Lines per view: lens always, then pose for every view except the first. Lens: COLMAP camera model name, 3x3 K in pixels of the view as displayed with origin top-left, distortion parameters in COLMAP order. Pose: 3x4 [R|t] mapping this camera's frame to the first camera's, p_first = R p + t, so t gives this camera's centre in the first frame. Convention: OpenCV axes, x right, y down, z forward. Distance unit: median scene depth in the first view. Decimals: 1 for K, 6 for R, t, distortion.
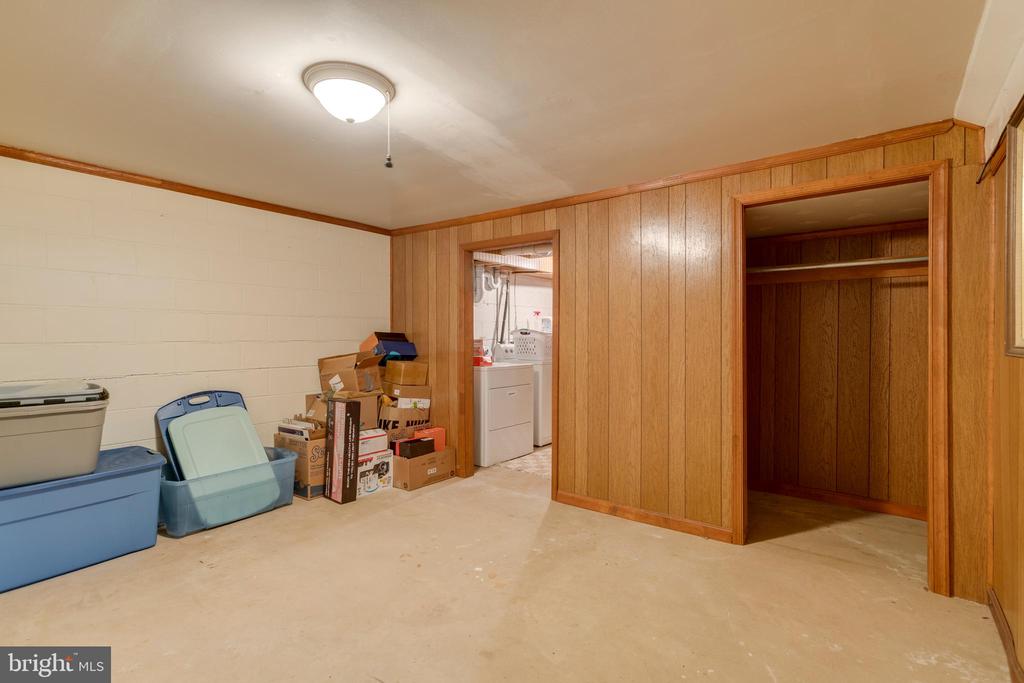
lens RADIAL K [[487.9, 0, 511.4], [0, 487.9, 333.9], [0, 0, 1]] dist [-0.015564, 0.017553]
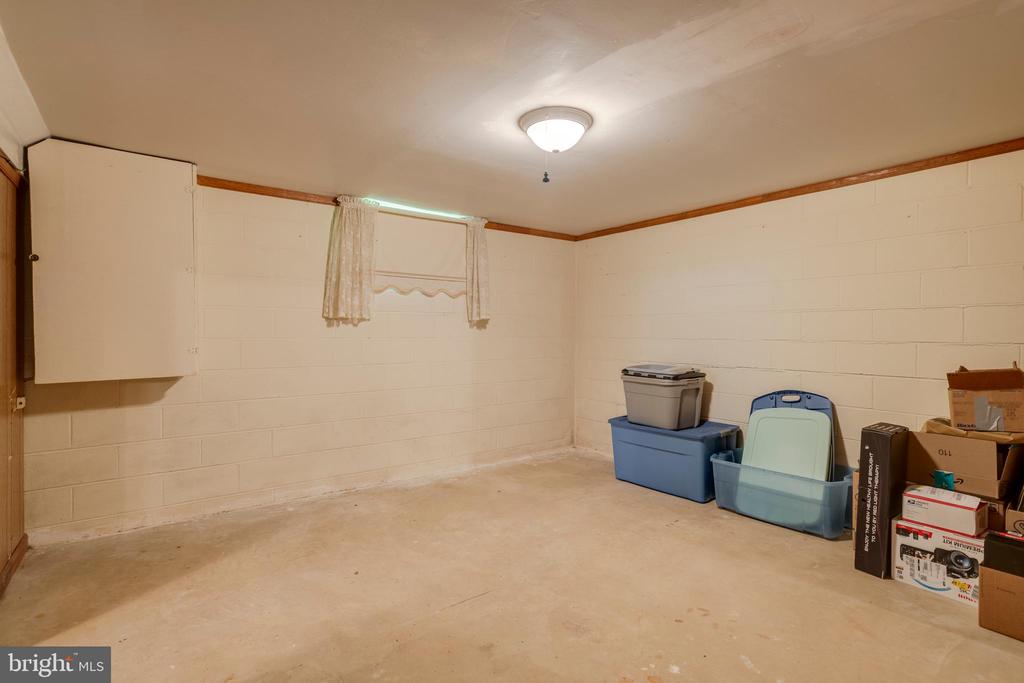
lens RADIAL K [[487.9, 0, 511.4], [0, 487.9, 333.9], [0, 0, 1]] dist [-0.015564, 0.017553]
pose [[-0.262951, -0.000345, -0.964809, 0.505475], [-0.002914, 0.999996, 0.000436, 0.002606], [0.964805, 0.002927, -0.262950, 0.725765]]
